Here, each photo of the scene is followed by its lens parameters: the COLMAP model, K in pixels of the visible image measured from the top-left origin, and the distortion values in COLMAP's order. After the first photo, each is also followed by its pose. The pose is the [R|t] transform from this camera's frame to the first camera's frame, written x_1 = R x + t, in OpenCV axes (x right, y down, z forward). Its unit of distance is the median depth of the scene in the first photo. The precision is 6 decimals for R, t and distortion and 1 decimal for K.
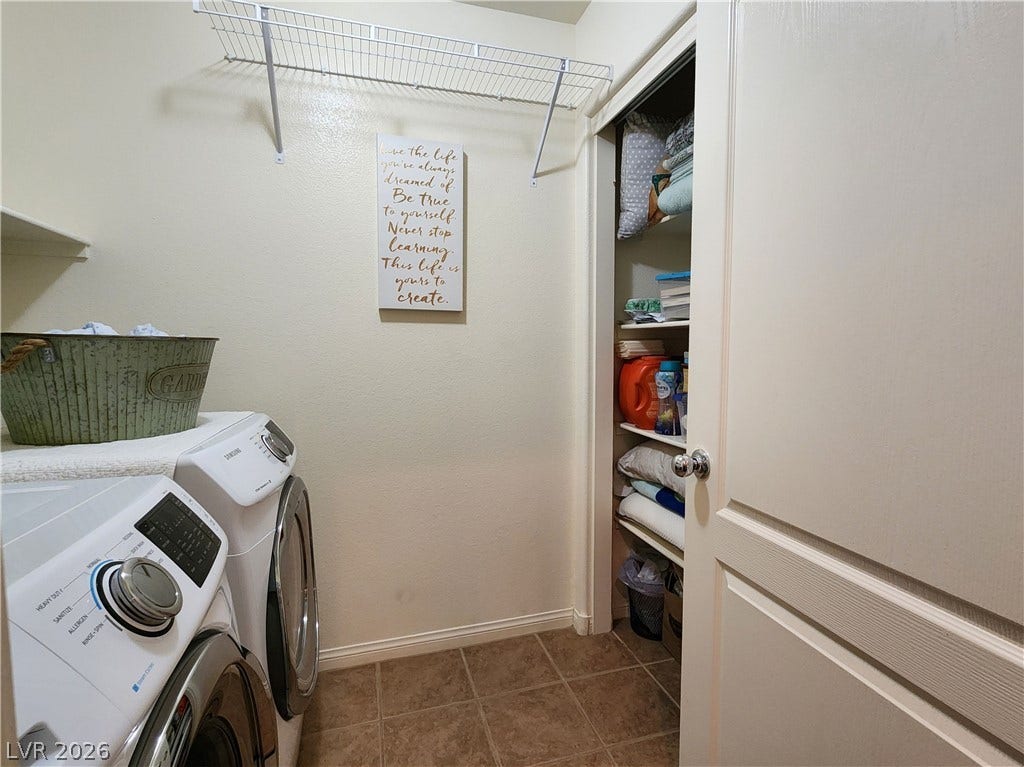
lens RADIAL K [[484.7, 0, 511.3], [0, 484.7, 385.9], [0, 0, 1]] dist [0.000748, -0.000349]
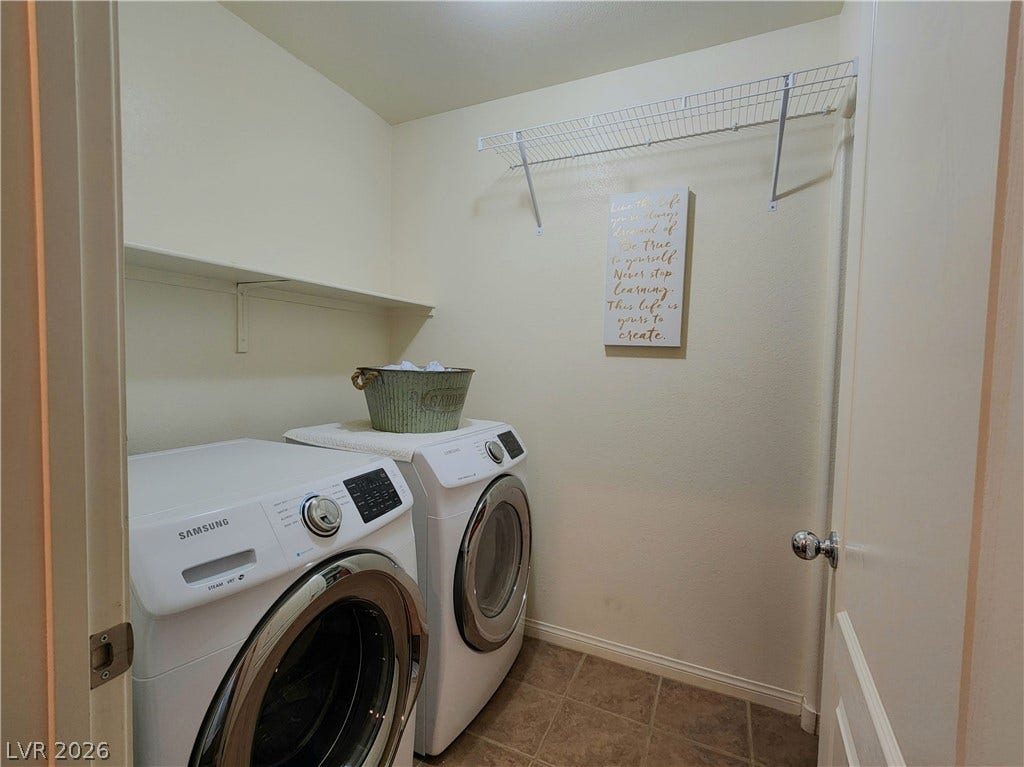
lens RADIAL K [[484.7, 0, 510.8], [0, 484.7, 381.2], [0, 0, 1]] dist [0.000748, -0.000349]
pose [[0.733720, 0.051495, -0.677498, 0.349059], [-0.075144, 0.997157, -0.005589, -0.050678], [0.675284, 0.055011, 0.735503, 0.008292]]
